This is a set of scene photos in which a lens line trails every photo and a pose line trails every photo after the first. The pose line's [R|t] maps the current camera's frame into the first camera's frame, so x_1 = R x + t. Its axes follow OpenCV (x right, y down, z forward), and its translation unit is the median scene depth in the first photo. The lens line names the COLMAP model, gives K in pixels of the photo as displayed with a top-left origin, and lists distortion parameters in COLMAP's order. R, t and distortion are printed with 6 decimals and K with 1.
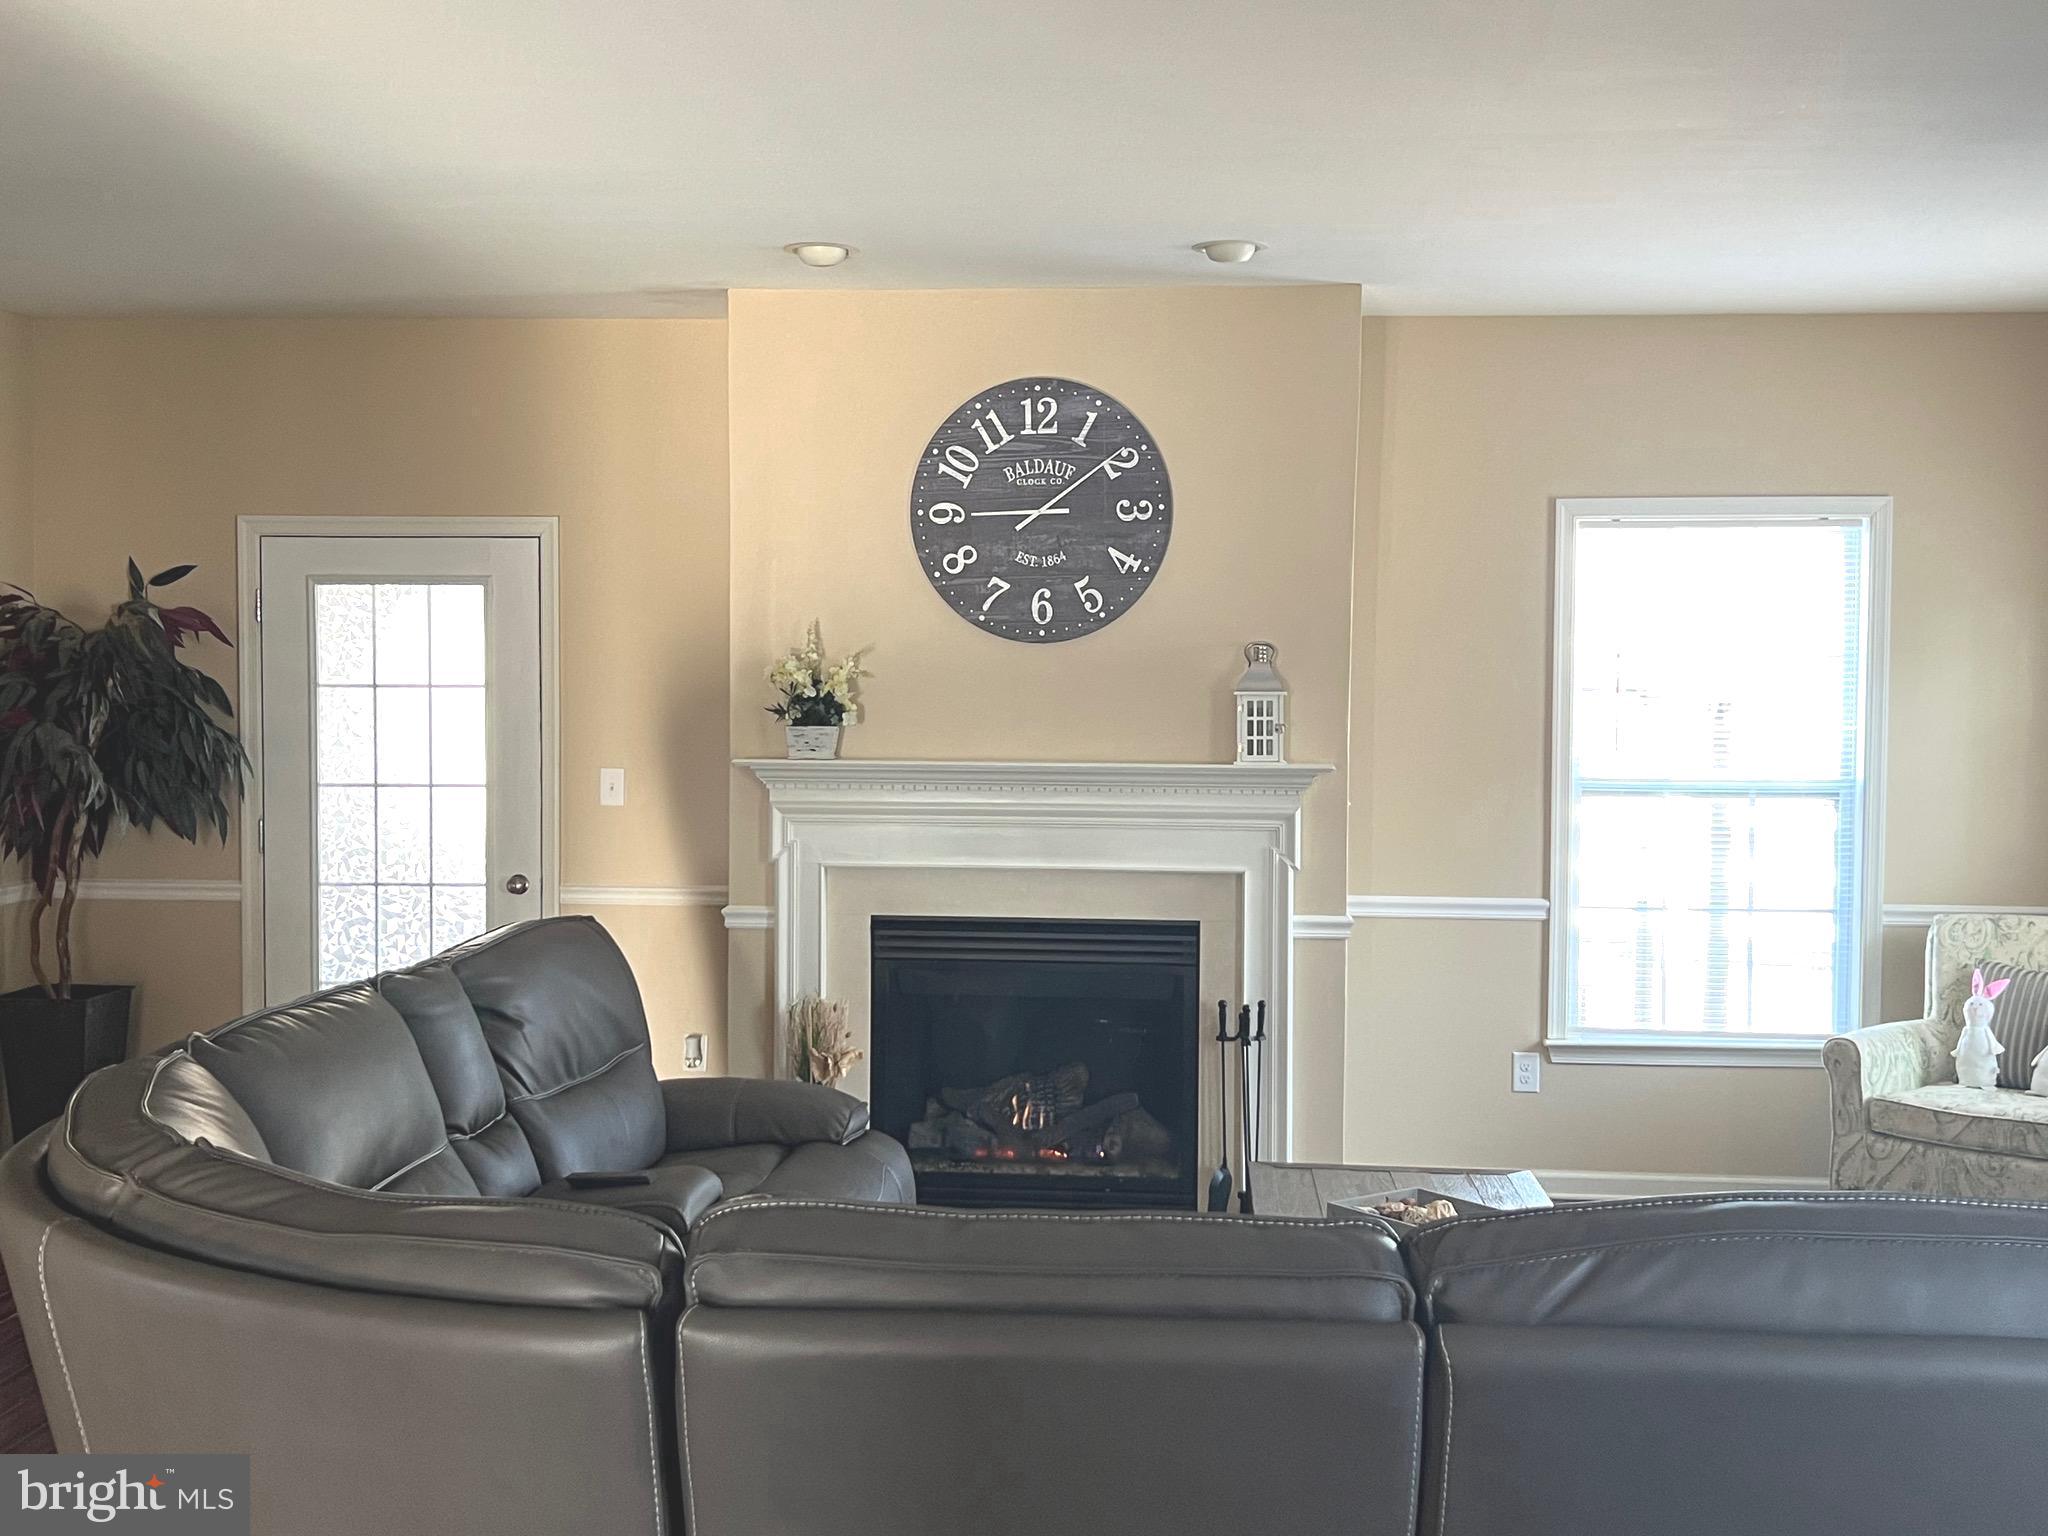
lens RADIAL K [[2274.5, 0, 1040.0], [0, 2274.5, 794.9], [0, 0, 1]] dist [0.209895, -0.686172]
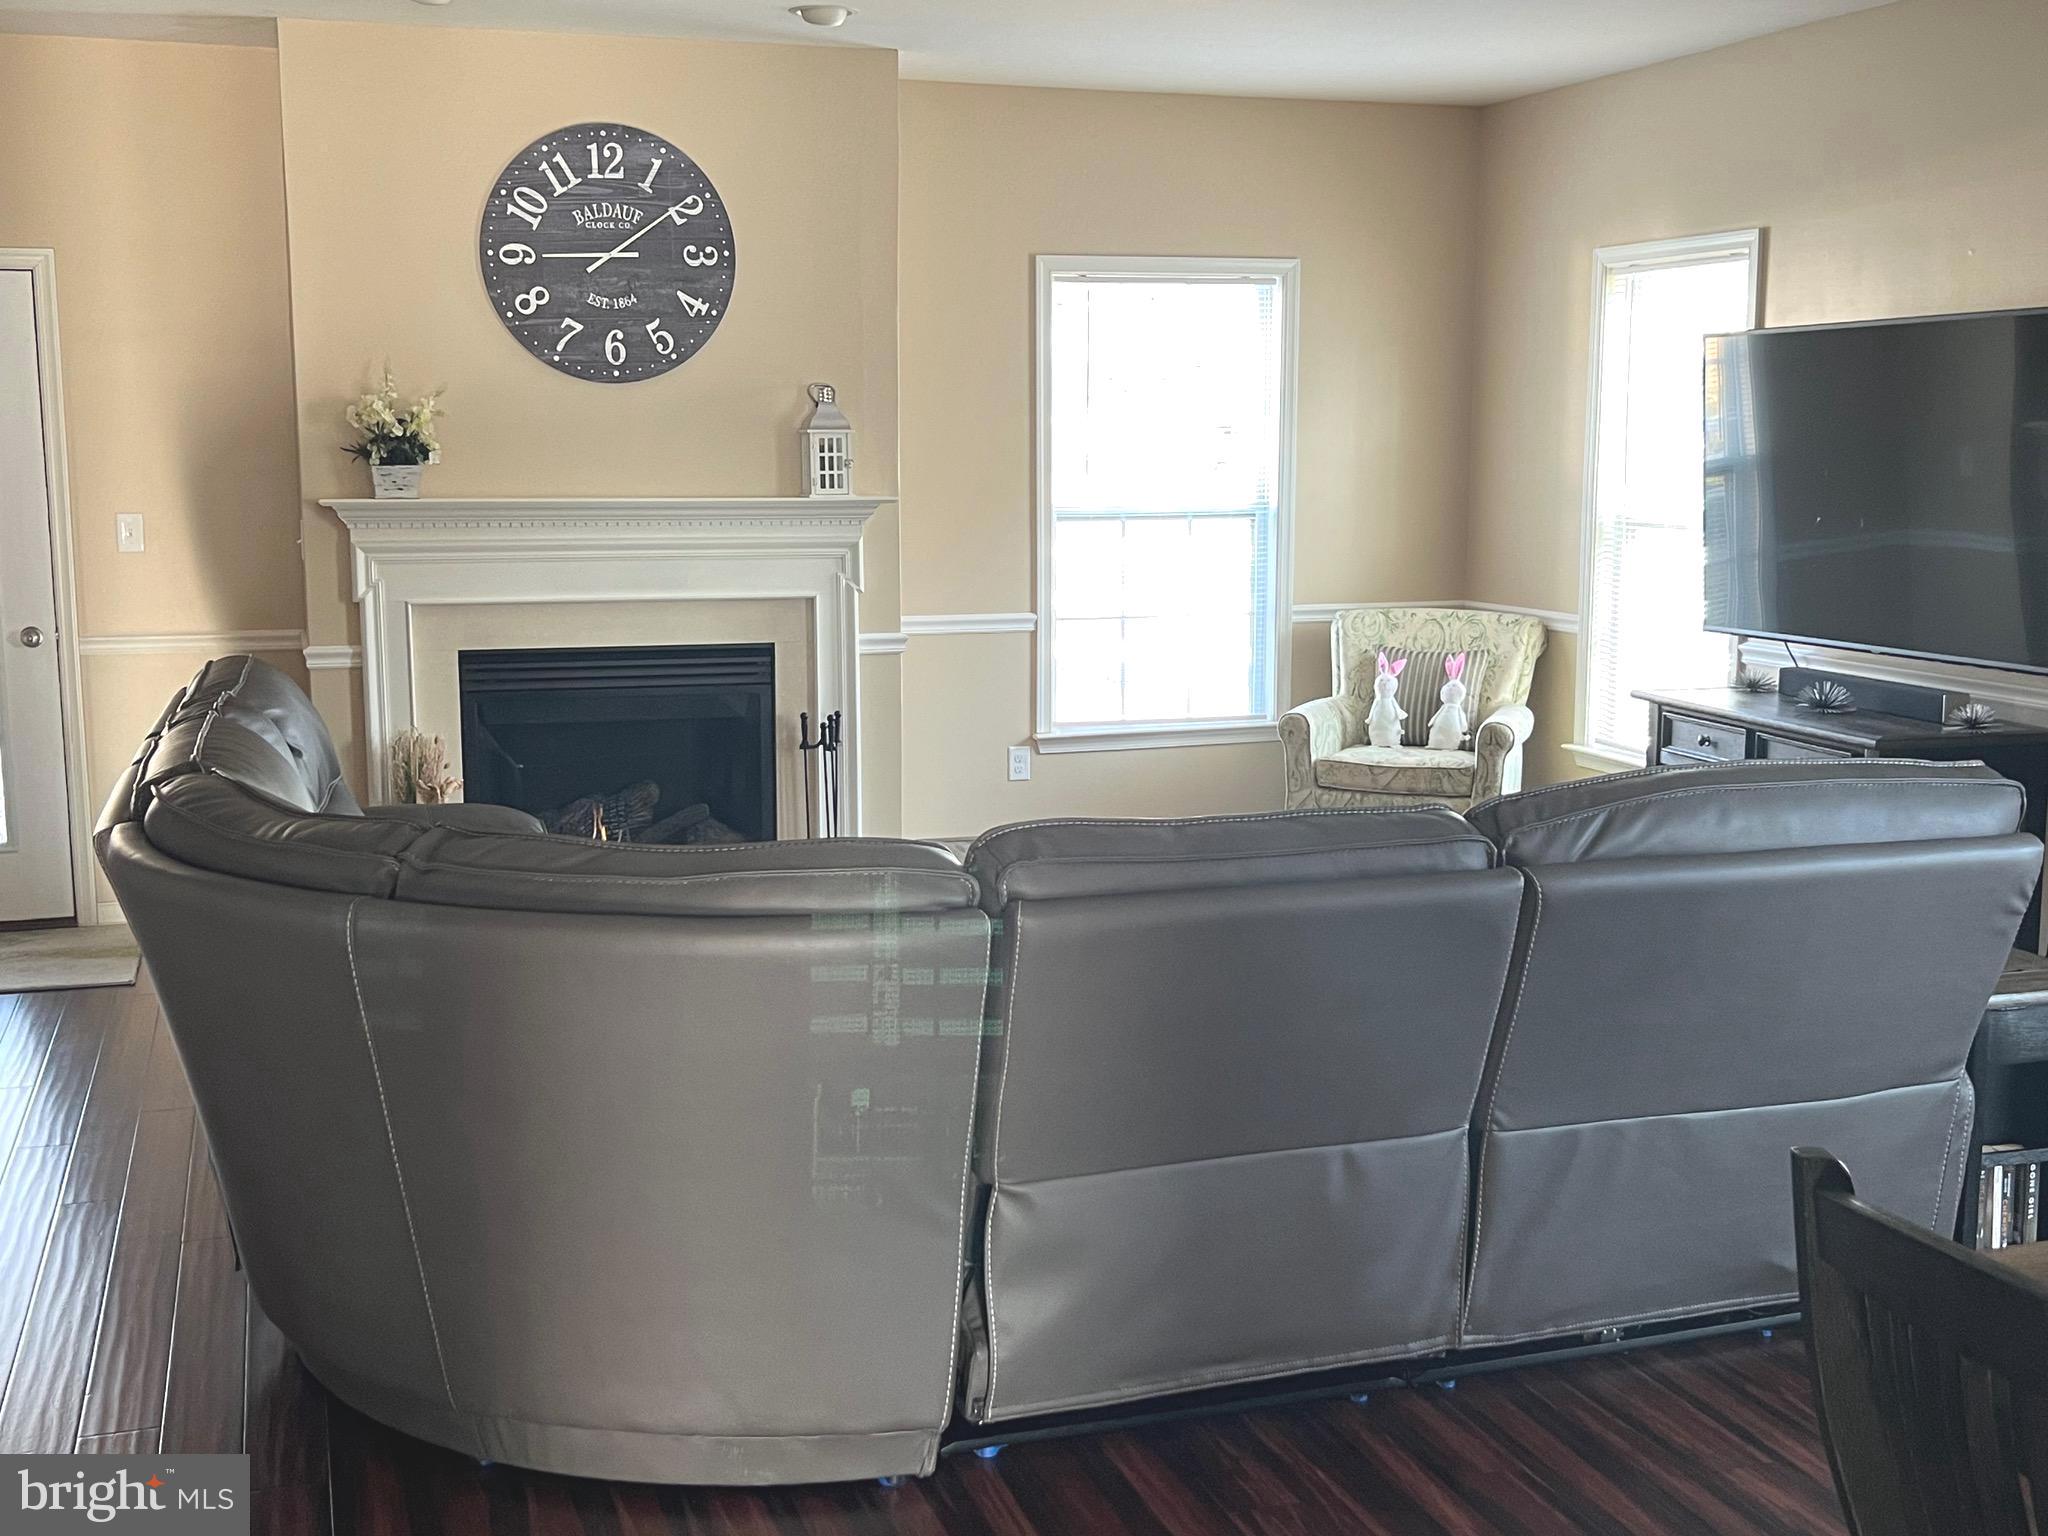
lens RADIAL K [[2274.5, 0, 1040.0], [0, 2274.5, 794.9], [0, 0, 1]] dist [0.209895, -0.686172]
pose [[0.924400, -0.068660, 0.375193, -0.229983], [0.027179, 0.993022, 0.114758, 0.005467], [-0.380454, -0.095885, 0.919816, -0.067357]]
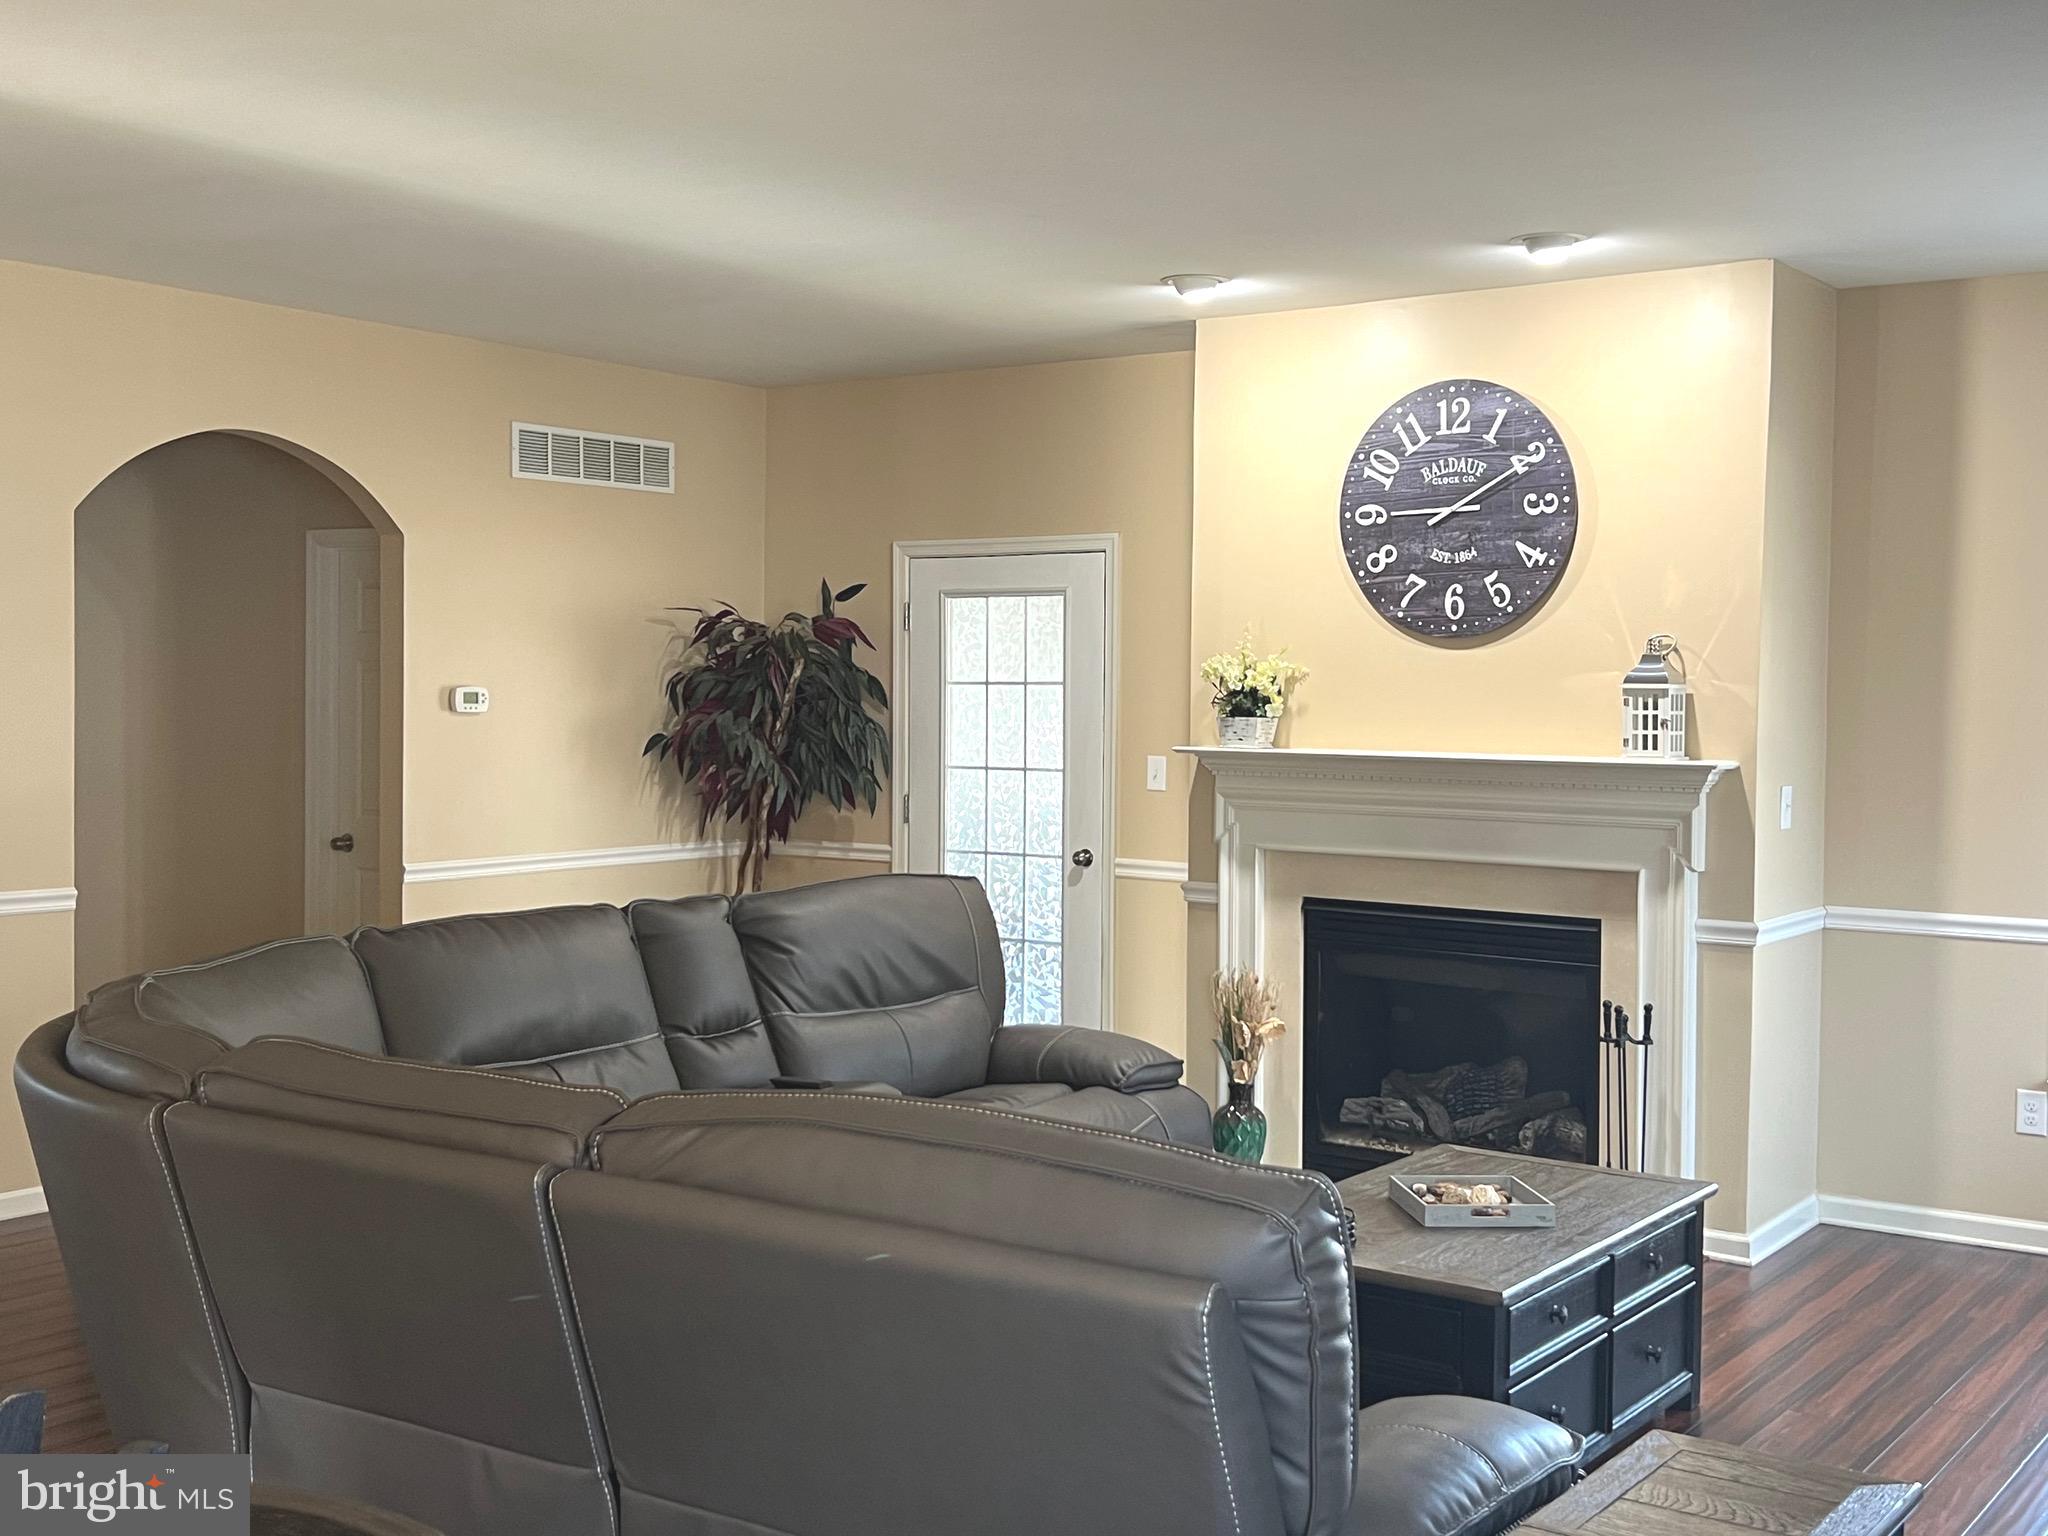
lens RADIAL K [[2274.5, 0, 1040.0], [0, 2274.5, 794.9], [0, 0, 1]] dist [0.209895, -0.686172]
pose [[0.860088, 0.026164, -0.509475, 0.366946], [-0.029104, 0.999574, 0.002200, 0.006849], [0.509316, 0.012936, 0.860483, 0.023036]]
